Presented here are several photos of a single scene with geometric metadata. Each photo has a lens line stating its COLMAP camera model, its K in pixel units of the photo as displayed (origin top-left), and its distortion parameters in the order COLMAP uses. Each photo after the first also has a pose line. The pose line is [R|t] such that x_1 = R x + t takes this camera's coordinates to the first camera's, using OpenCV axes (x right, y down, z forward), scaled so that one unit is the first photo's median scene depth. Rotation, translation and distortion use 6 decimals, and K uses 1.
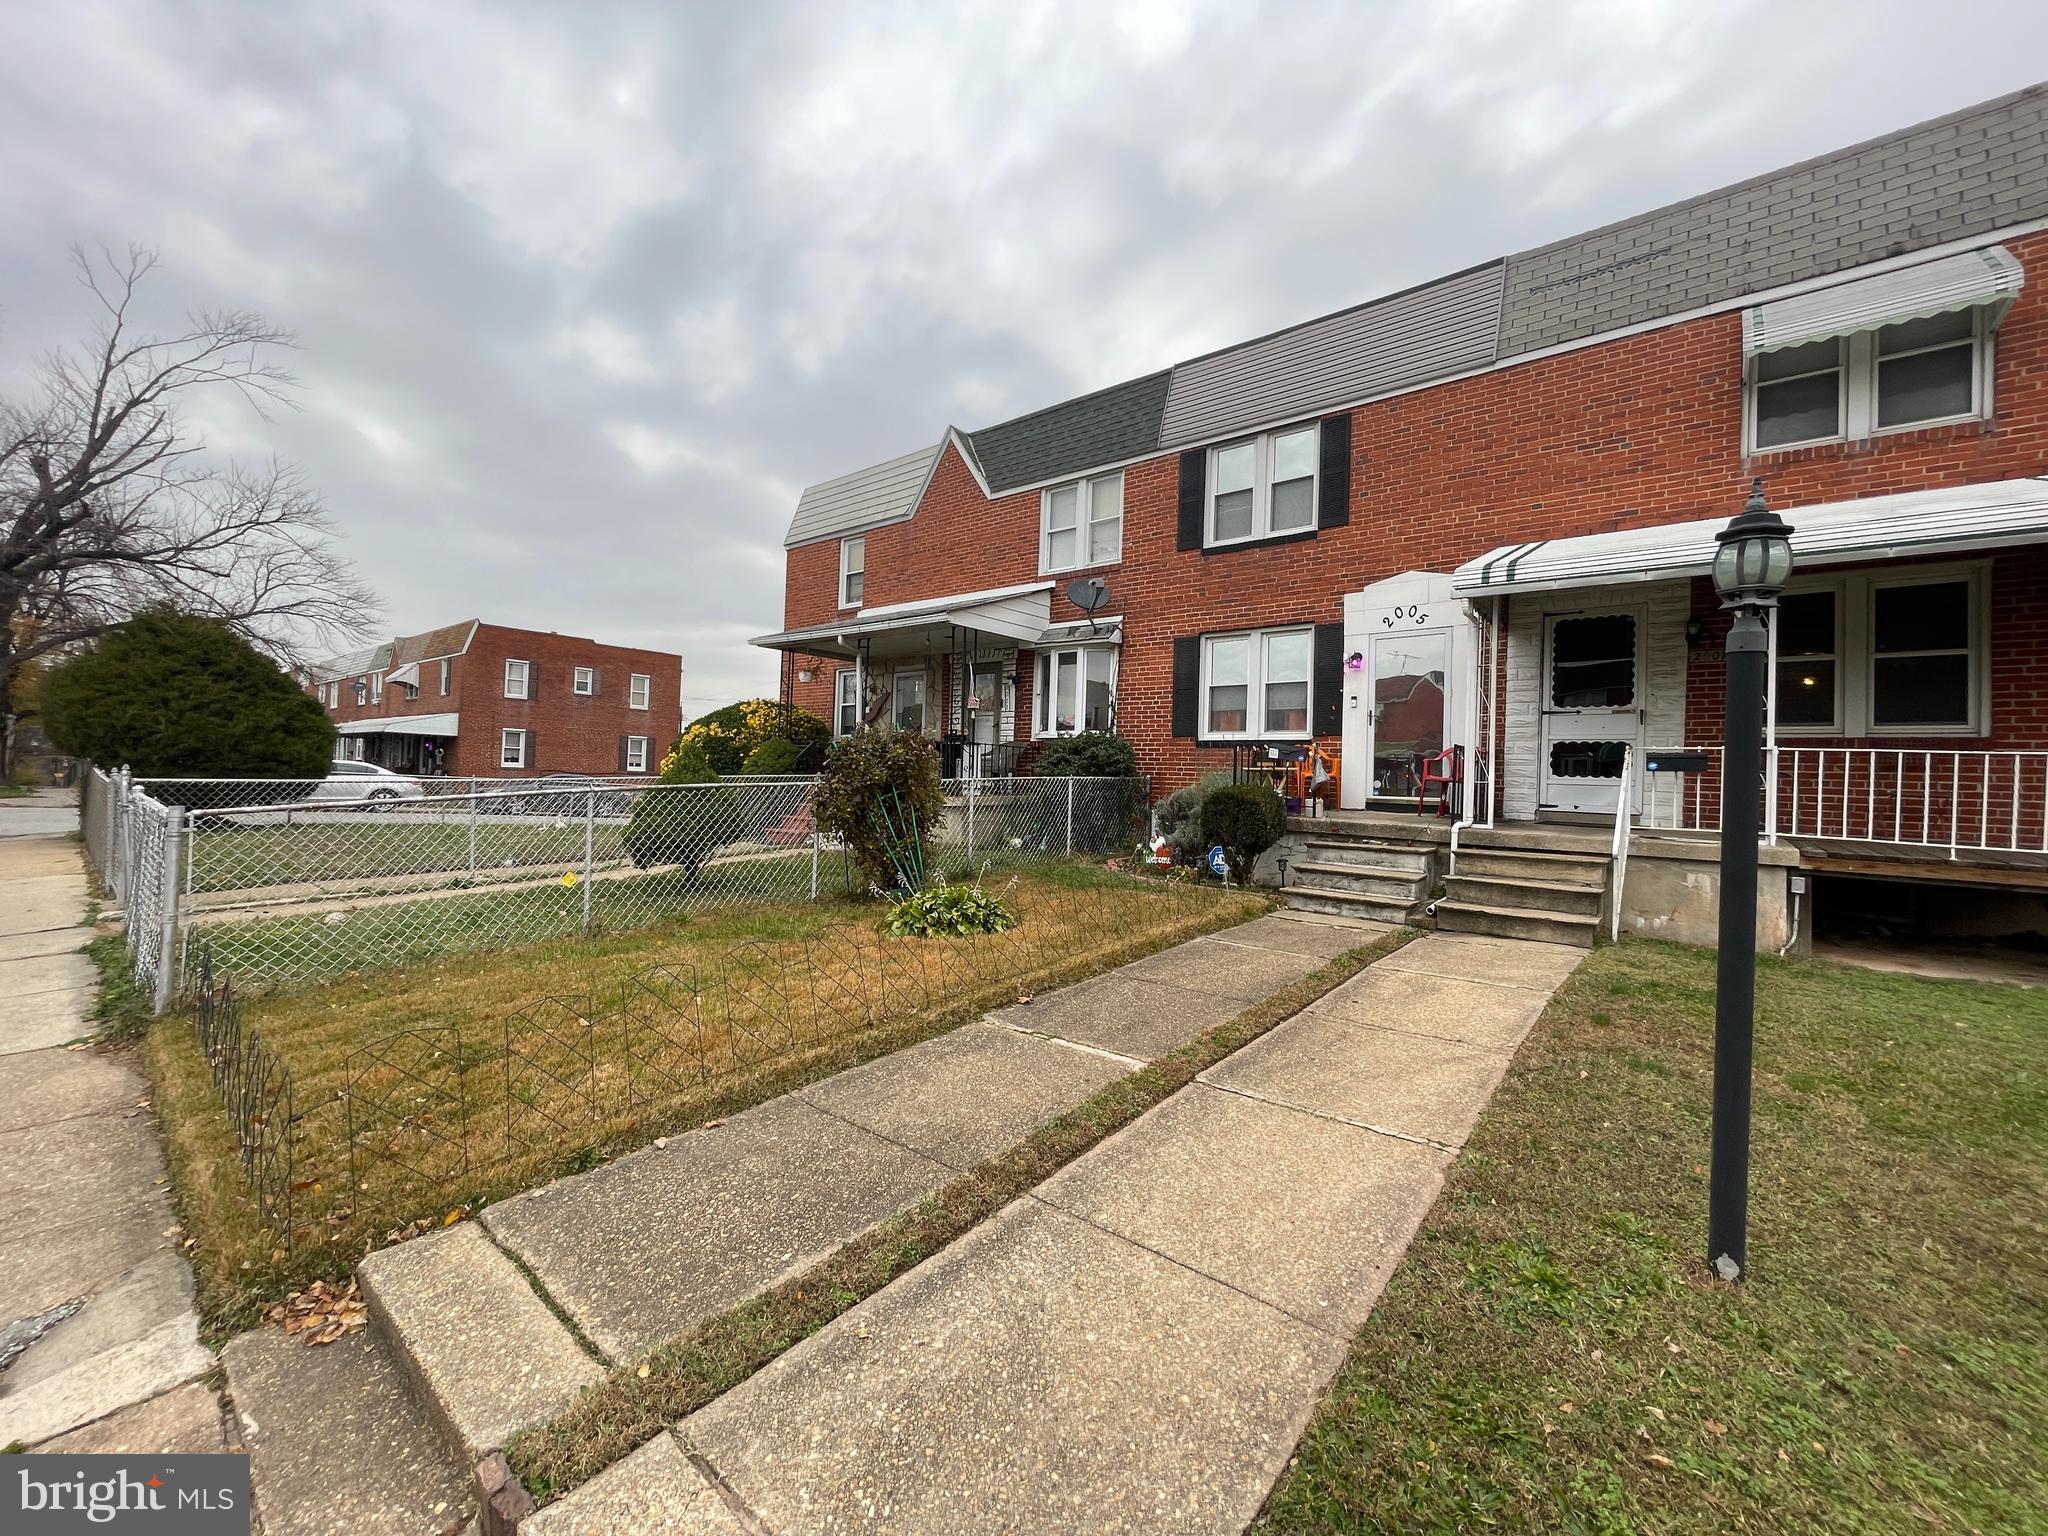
lens RADIAL K [[822.2, 0, 1022.4], [0, 822.2, 765.1], [0, 0, 1]] dist [-0.004391, 0.000031]
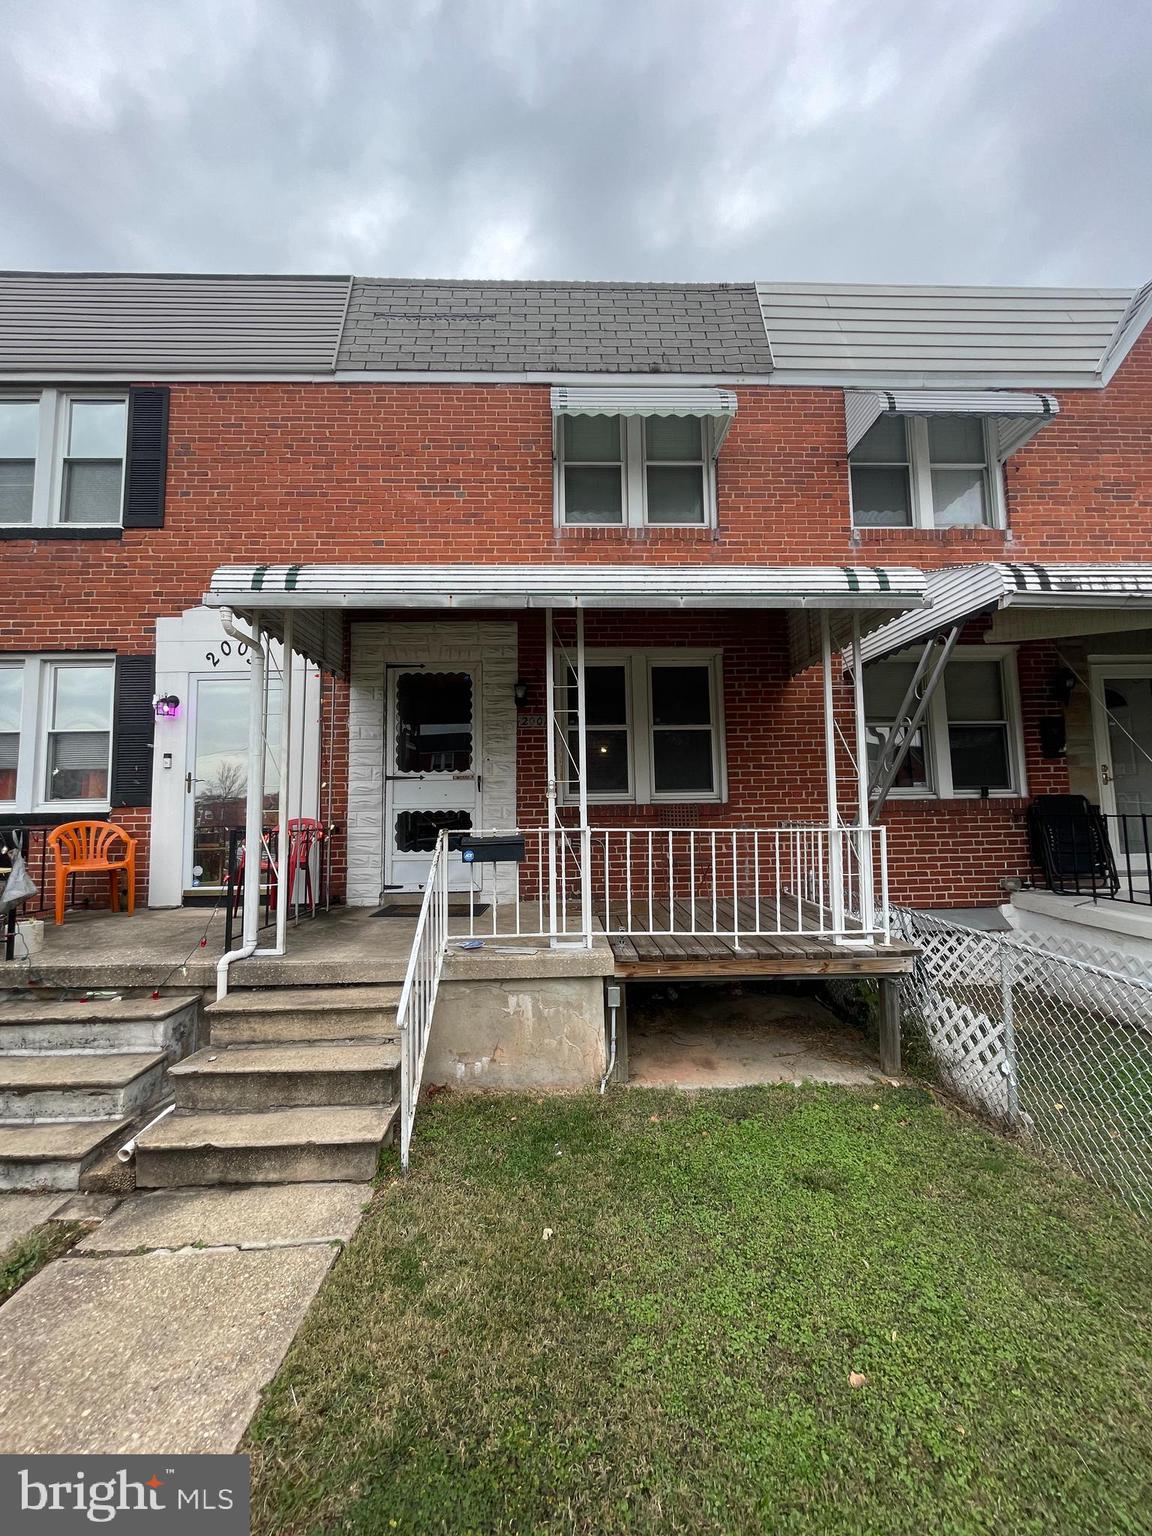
lens RADIAL K [[616.7, 0, 577.8], [0, 616.7, 766.2], [0, 0, 1]] dist [-0.004391, 0.000031]
pose [[0.745967, 0.009033, 0.665922, 0.454235], [0.030614, 0.998386, -0.047837, -0.050189], [-0.665279, 0.056072, 0.744486, 0.494478]]
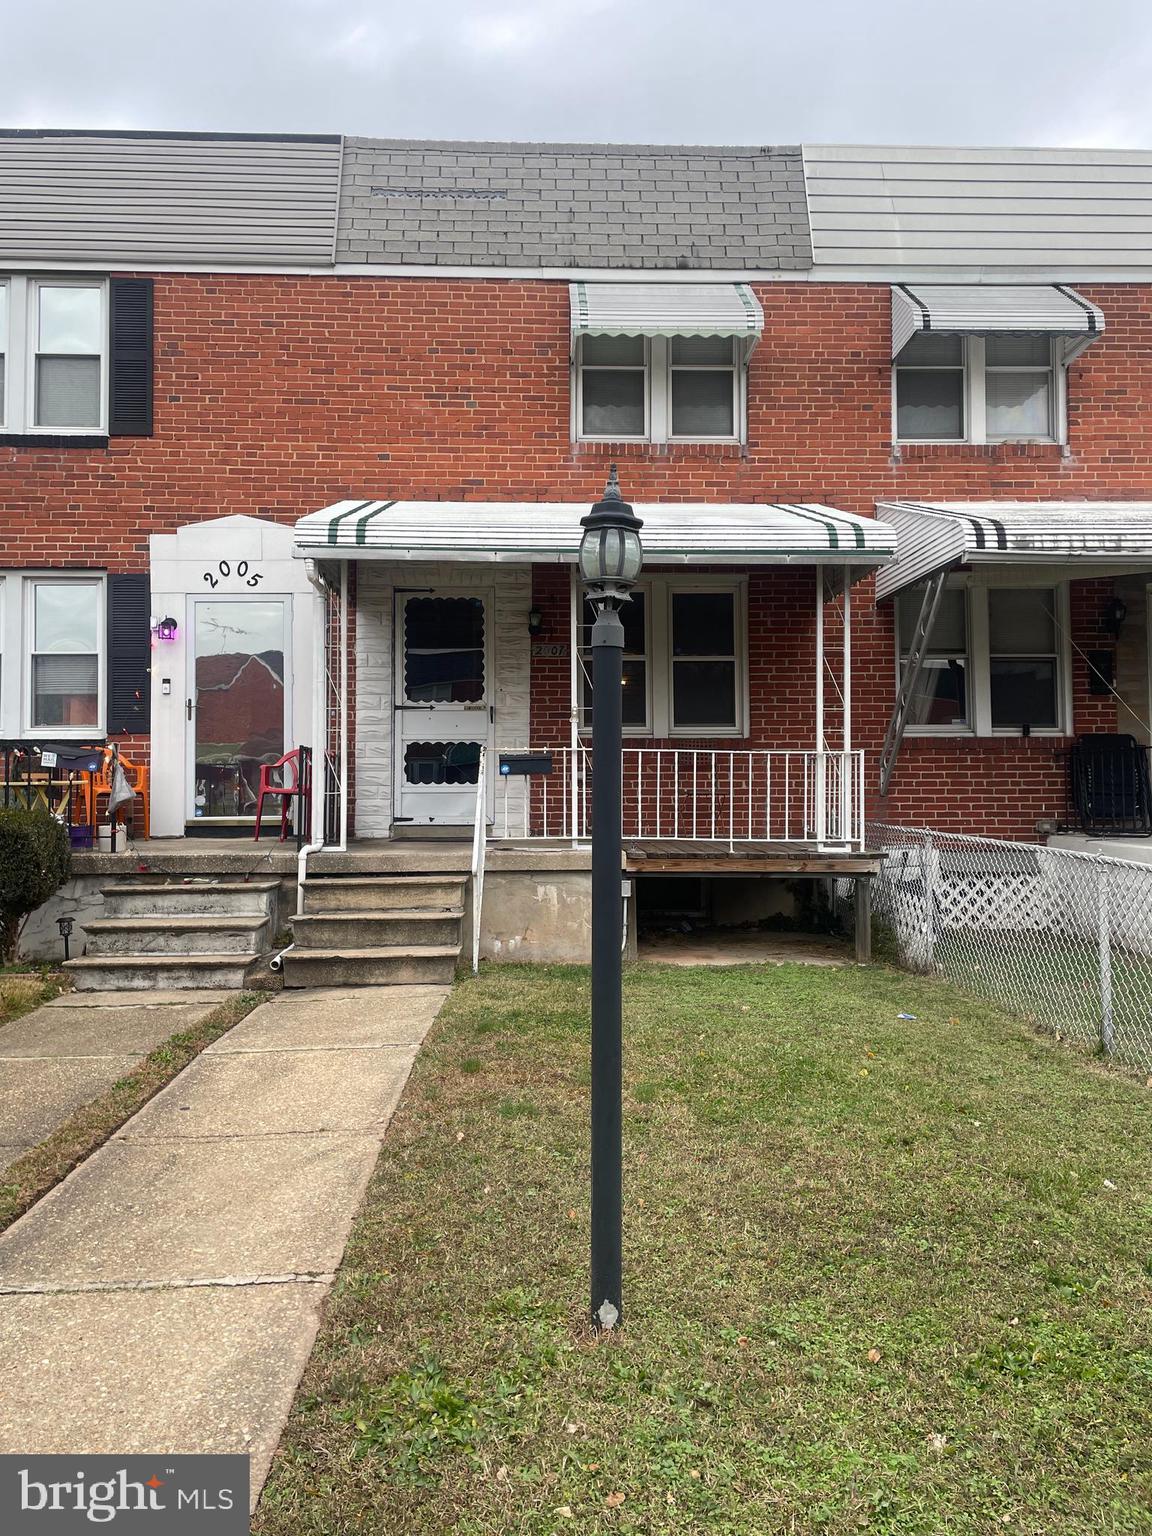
lens RADIAL K [[1149.1, 0, 584.9], [0, 1149.1, 753.9], [0, 0, 1]] dist [0.100528, -0.122064]
pose [[0.740223, -0.006577, 0.672329, -0.010648], [0.019153, 0.999753, -0.011307, 0.000130], [-0.672088, 0.021247, 0.740166, 0.011292]]
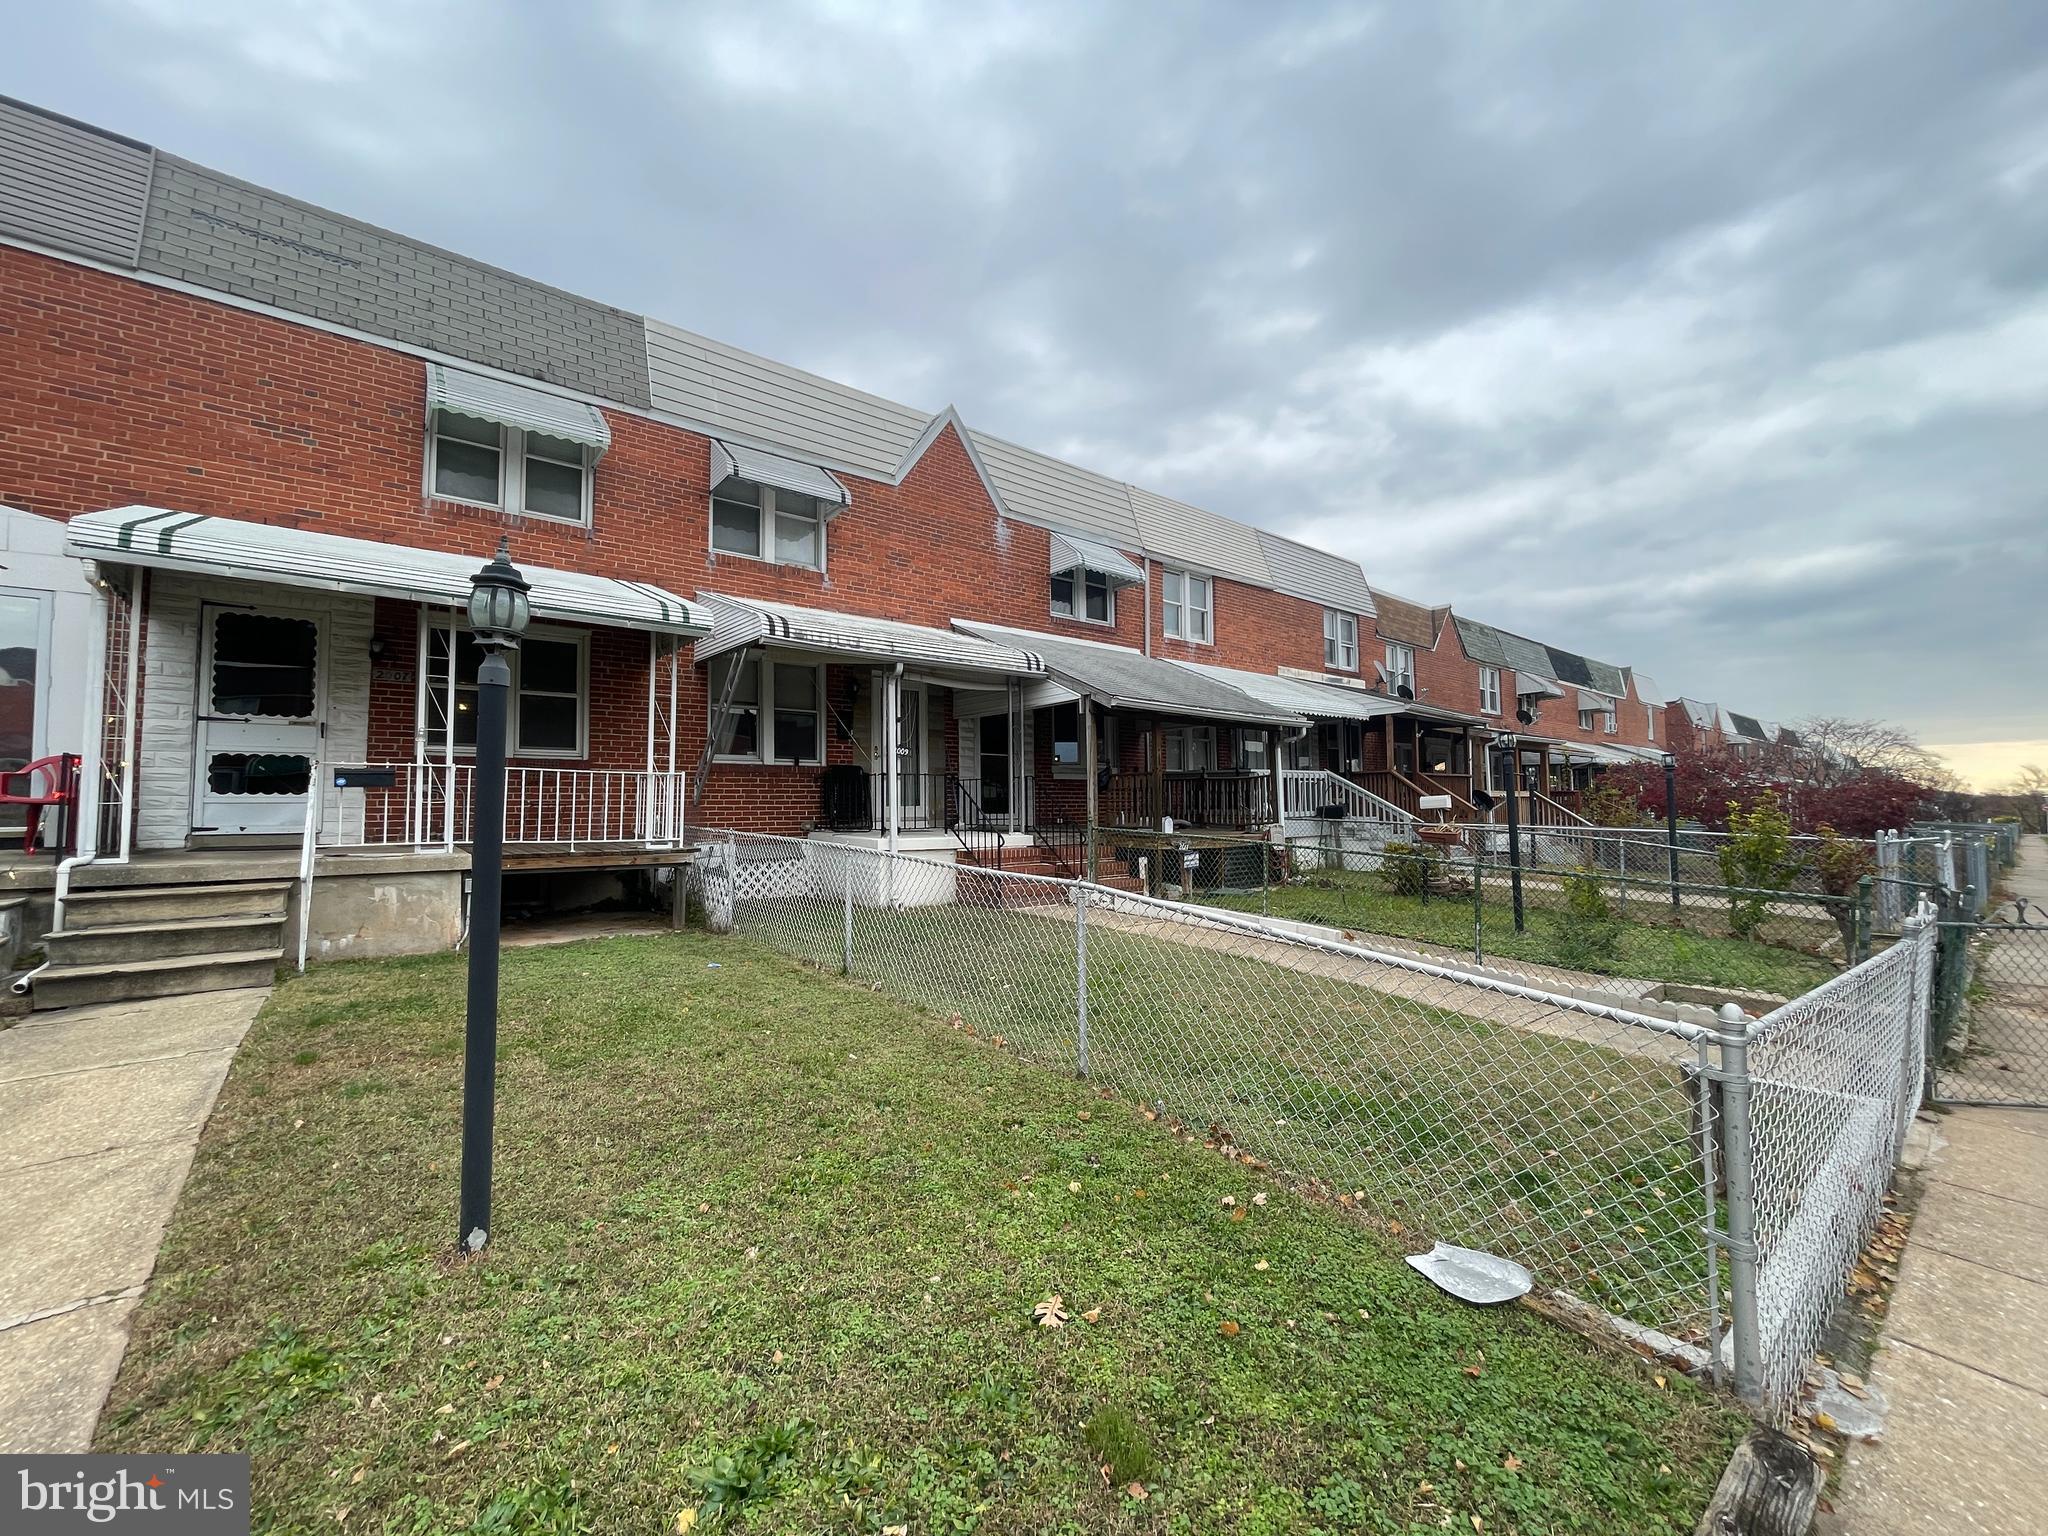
lens RADIAL K [[822.2, 0, 1021.0], [0, 822.2, 765.2], [0, 0, 1]] dist [-0.004391, 0.000031]
pose [[0.192503, 0.016553, 0.981157, -0.029926], [-0.000232, 0.999858, -0.016823, -0.002468], [-0.981296, 0.003010, 0.192479, 0.020278]]
